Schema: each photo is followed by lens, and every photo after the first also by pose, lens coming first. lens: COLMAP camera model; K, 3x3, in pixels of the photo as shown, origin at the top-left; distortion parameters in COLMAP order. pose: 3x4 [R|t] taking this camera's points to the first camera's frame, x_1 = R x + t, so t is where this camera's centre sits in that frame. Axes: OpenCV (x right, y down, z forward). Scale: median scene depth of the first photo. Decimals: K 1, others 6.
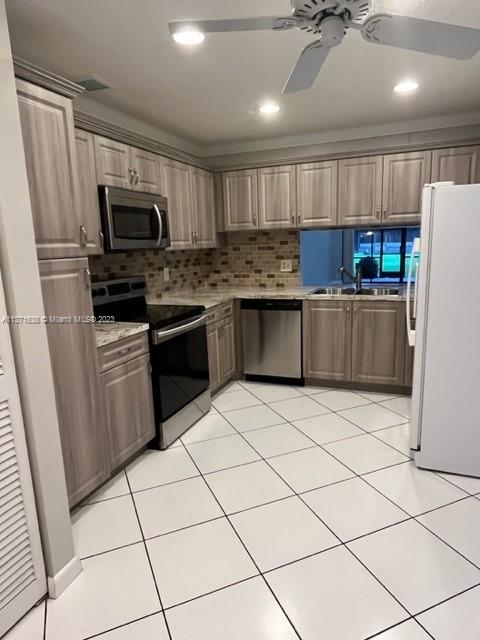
lens RADIAL K [[419.1, 0, 243.2], [0, 419.1, 322.9], [0, 0, 1]] dist [0.006301, 0.007433]
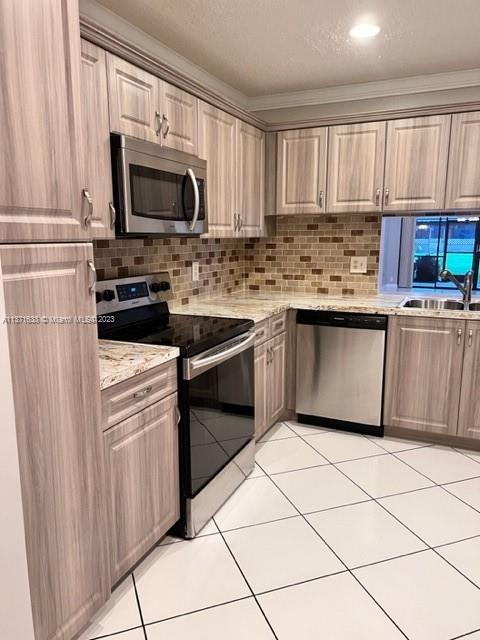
lens RADIAL K [[486.6, 0, 237.4], [0, 486.6, 324.5], [0, 0, 1]] dist [0.058337, -0.046444]
pose [[0.998001, 0.041261, -0.047875, -0.073388], [-0.041526, 0.999127, -0.004539, -0.026178], [0.047646, 0.006518, 0.998843, 0.182135]]
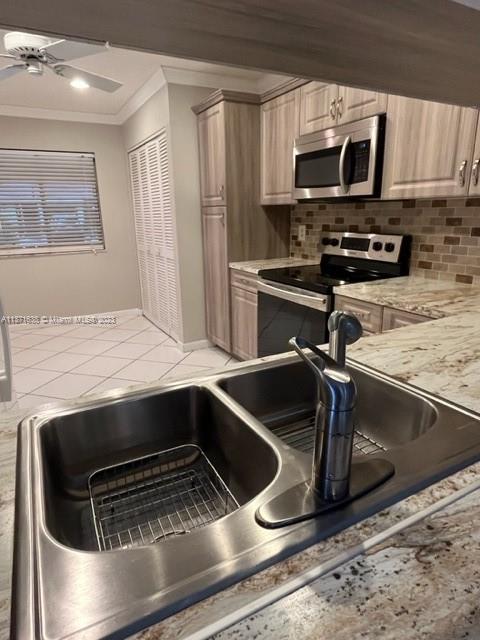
lens RADIAL K [[398.0, 0, 235.1], [0, 398.0, 318.1], [0, 0, 1]] dist [0.033156, 0.002356]
pose [[-0.654624, 0.241907, -0.716204, 0.441435], [-0.102262, 0.910371, 0.400959, -0.218290], [0.749006, 0.335718, -0.571212, 1.171733]]
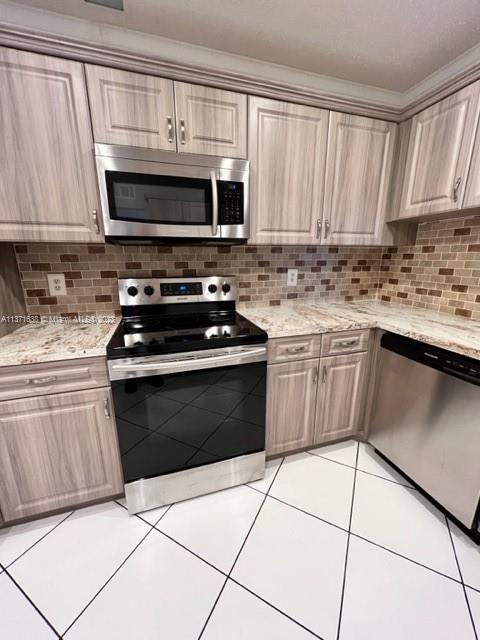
lens RADIAL K [[259.5, 0, 239.9], [0, 259.5, 320.8], [0, 0, 1]] dist [0.003234, 0.000228]
pose [[0.627947, 0.222132, -0.745882, 0.154644], [-0.165904, 0.974579, 0.150569, -0.102270], [0.760368, 0.029195, 0.648837, 0.658751]]
